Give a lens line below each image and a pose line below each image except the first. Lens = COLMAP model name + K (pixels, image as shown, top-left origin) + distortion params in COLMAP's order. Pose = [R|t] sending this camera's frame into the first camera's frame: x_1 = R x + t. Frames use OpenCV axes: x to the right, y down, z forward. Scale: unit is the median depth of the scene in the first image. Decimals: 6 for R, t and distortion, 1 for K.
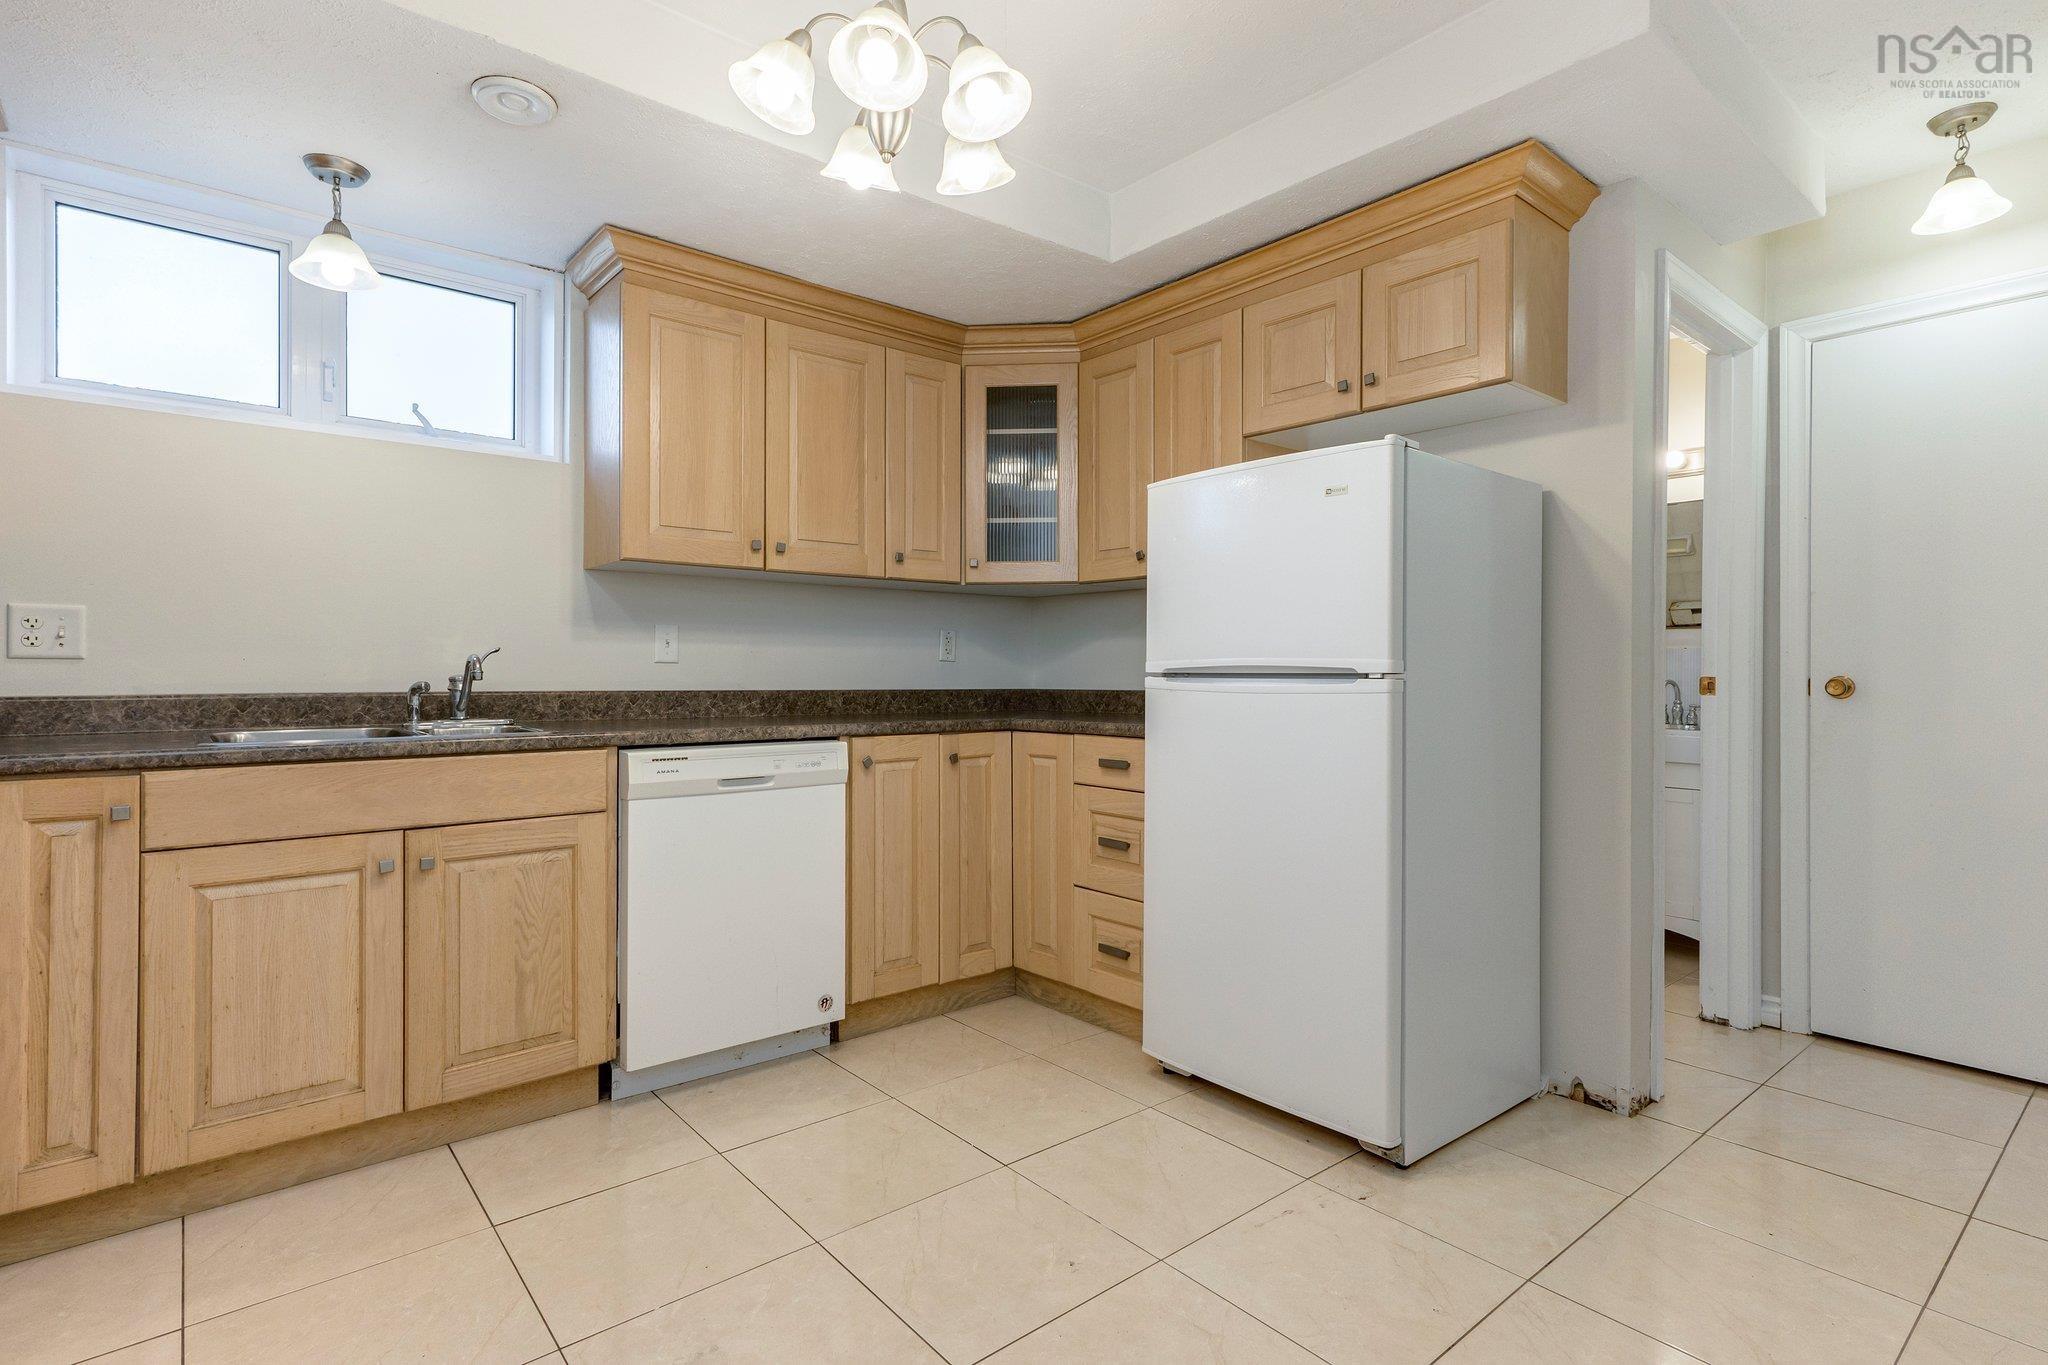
lens RADIAL K [[1015.0, 0, 1027.8], [0, 1015.0, 692.7], [0, 0, 1]] dist [0.002078, 0.001358]
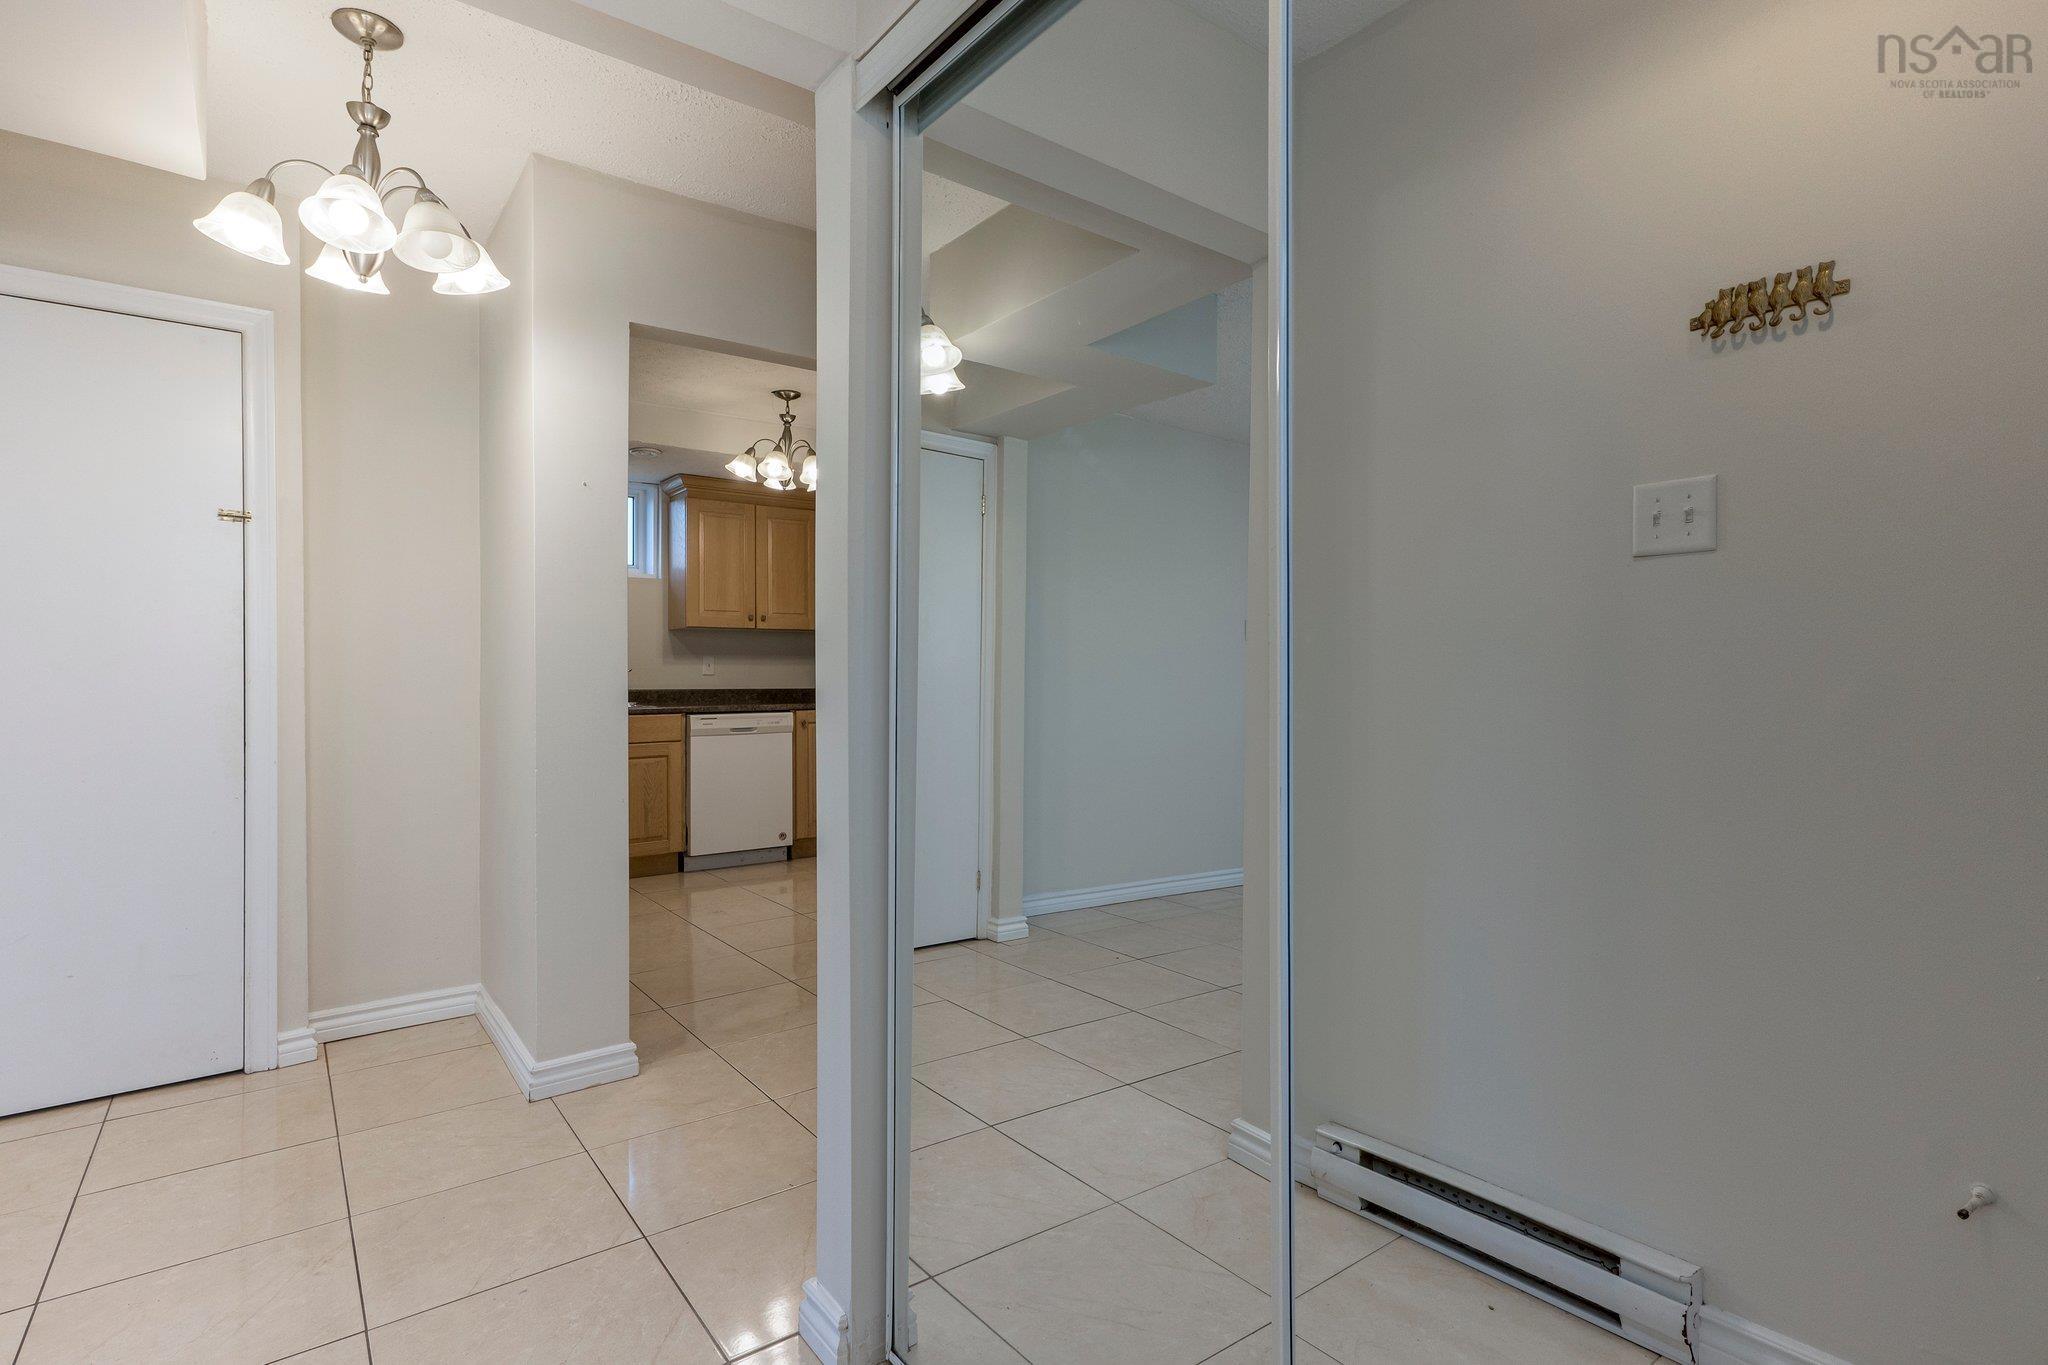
lens RADIAL K [[1015.0, 0, 1027.8], [0, 1015.0, 692.7], [0, 0, 1]] dist [0.002078, 0.001358]
pose [[0.998642, -0.006569, -0.051677, 0.422200], [0.006487, 0.999977, -0.001738, 0.014443], [0.051688, 0.001401, 0.998662, -1.086148]]
